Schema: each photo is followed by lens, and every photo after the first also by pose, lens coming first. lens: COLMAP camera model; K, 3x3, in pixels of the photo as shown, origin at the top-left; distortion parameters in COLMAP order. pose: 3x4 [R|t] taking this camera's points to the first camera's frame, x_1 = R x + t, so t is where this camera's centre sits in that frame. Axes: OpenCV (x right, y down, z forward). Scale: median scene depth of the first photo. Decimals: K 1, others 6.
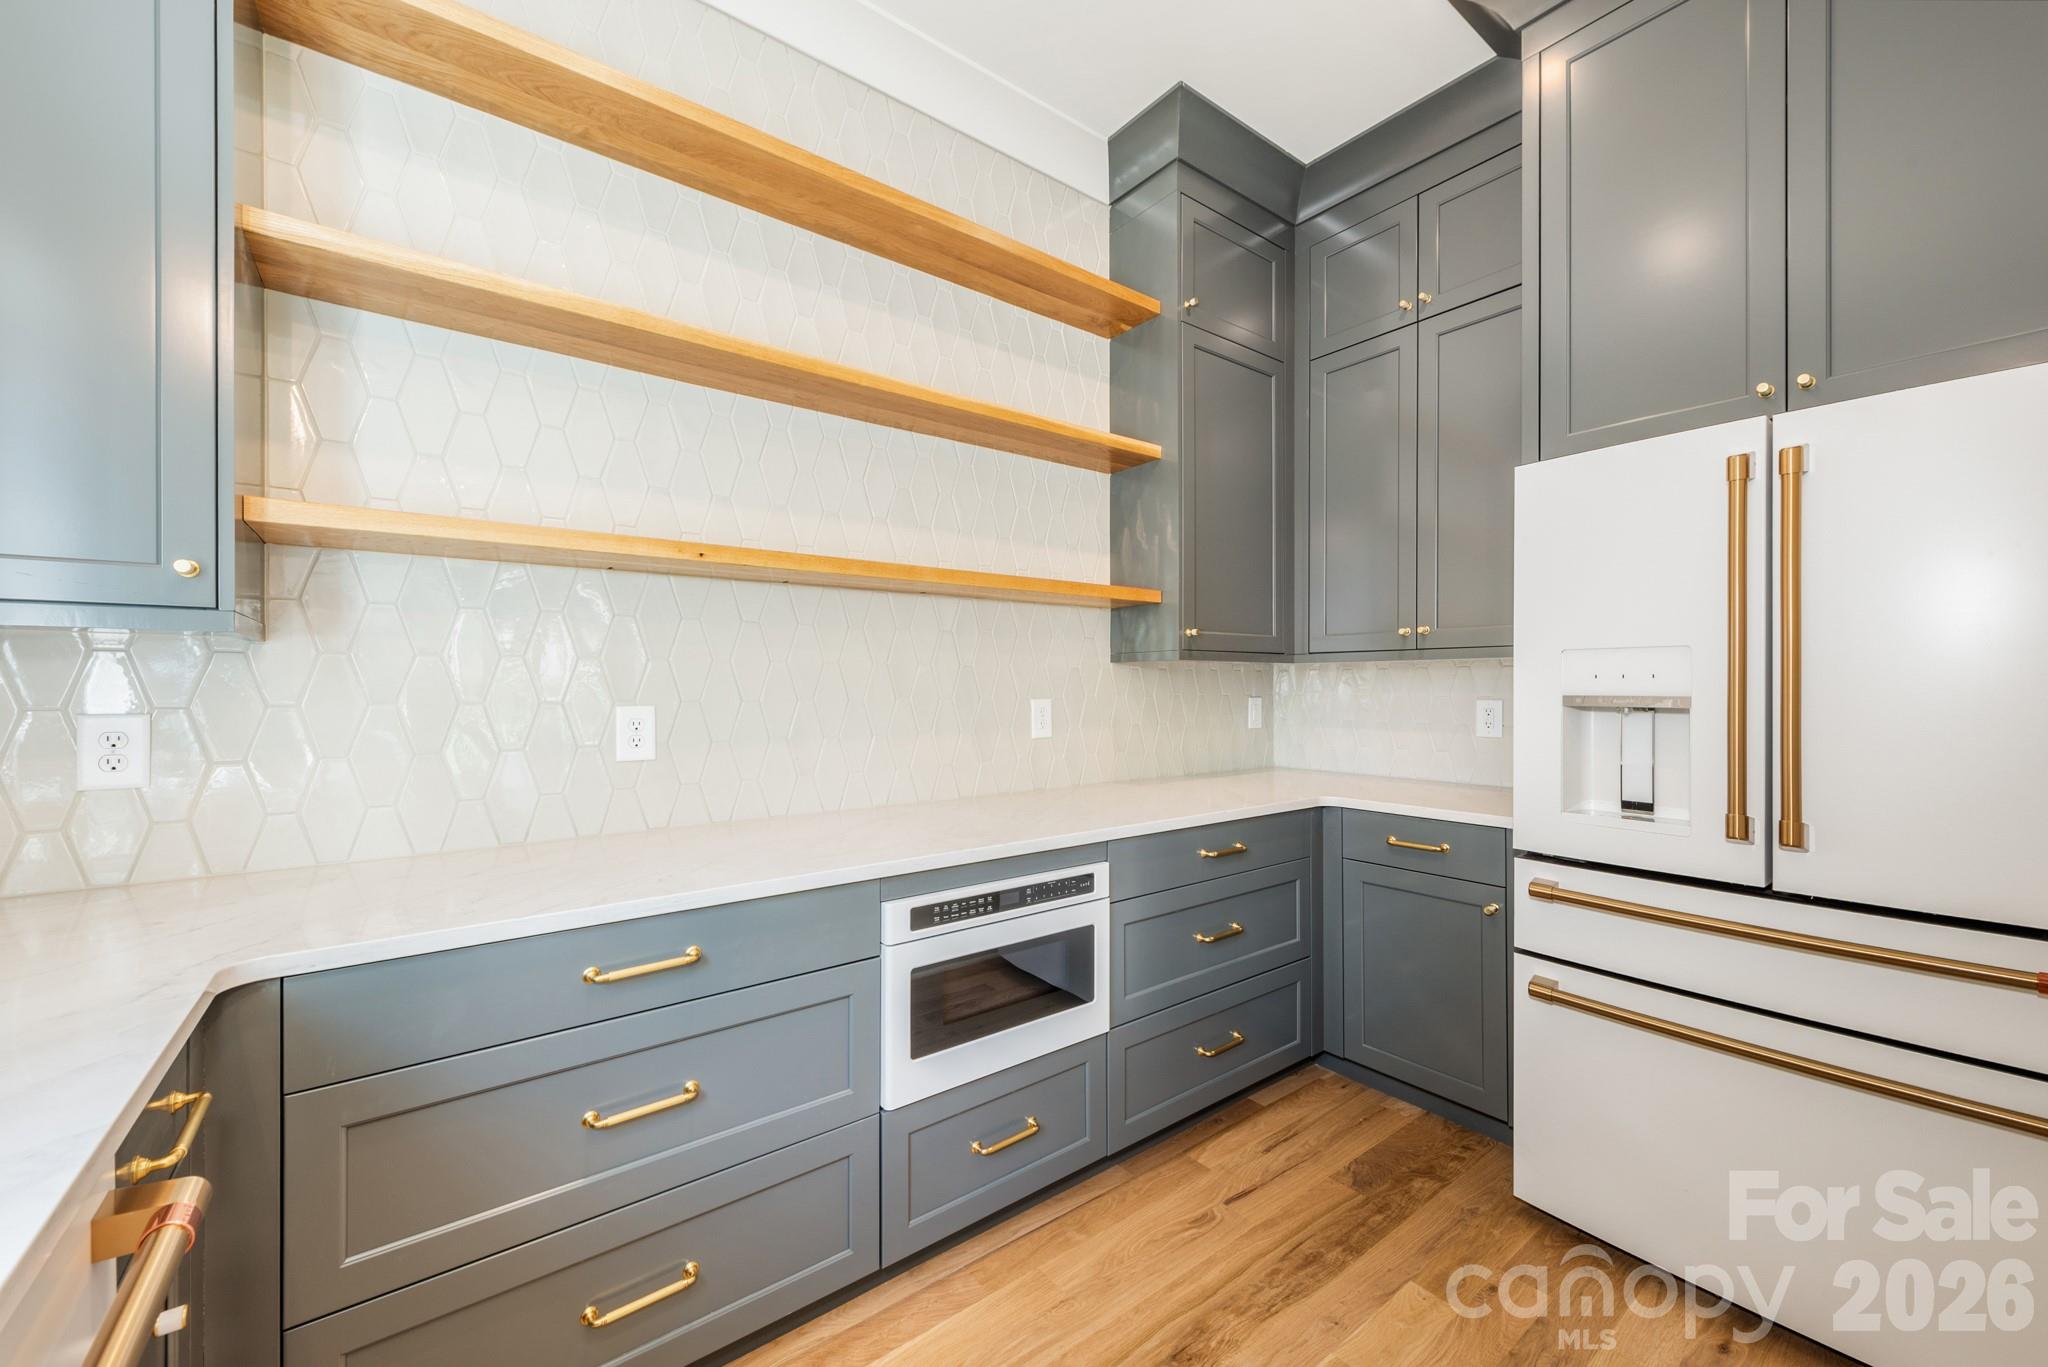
lens RADIAL K [[803.4, 0, 1020.7], [0, 803.4, 696.0], [0, 0, 1]] dist [0.010586, -0.001641]
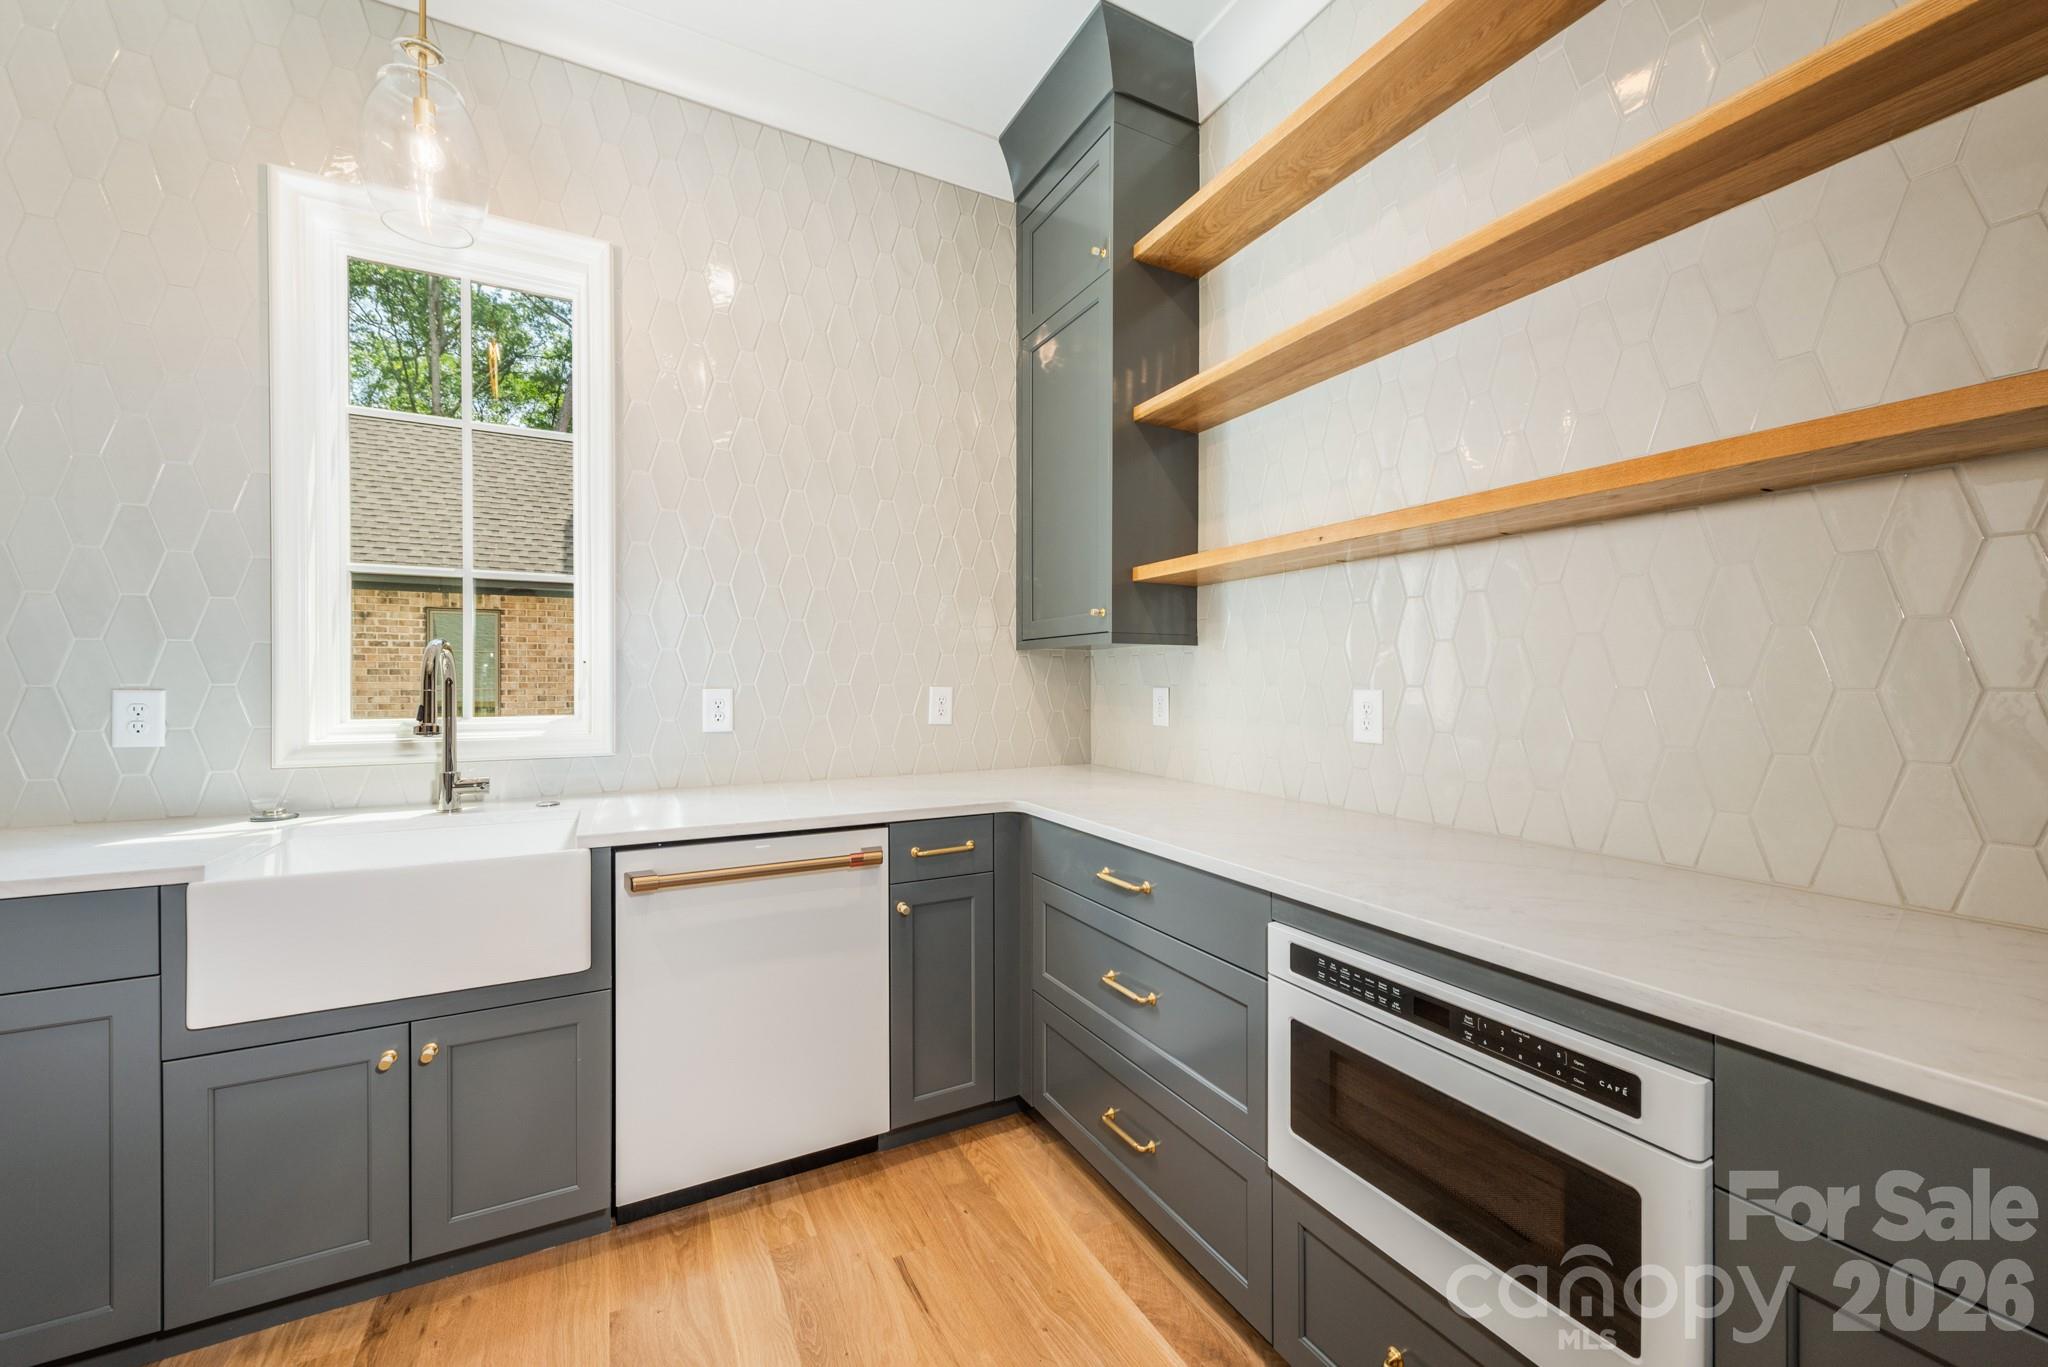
lens RADIAL K [[803.4, 0, 1022.0], [0, 803.4, 678.2], [0, 0, 1]] dist [0.010586, -0.001641]
pose [[-0.184927, 0.002221, -0.982750, 0.691037], [0.004501, 0.999989, 0.001413, -0.005257], [0.982742, -0.004162, -0.184935, 0.860395]]
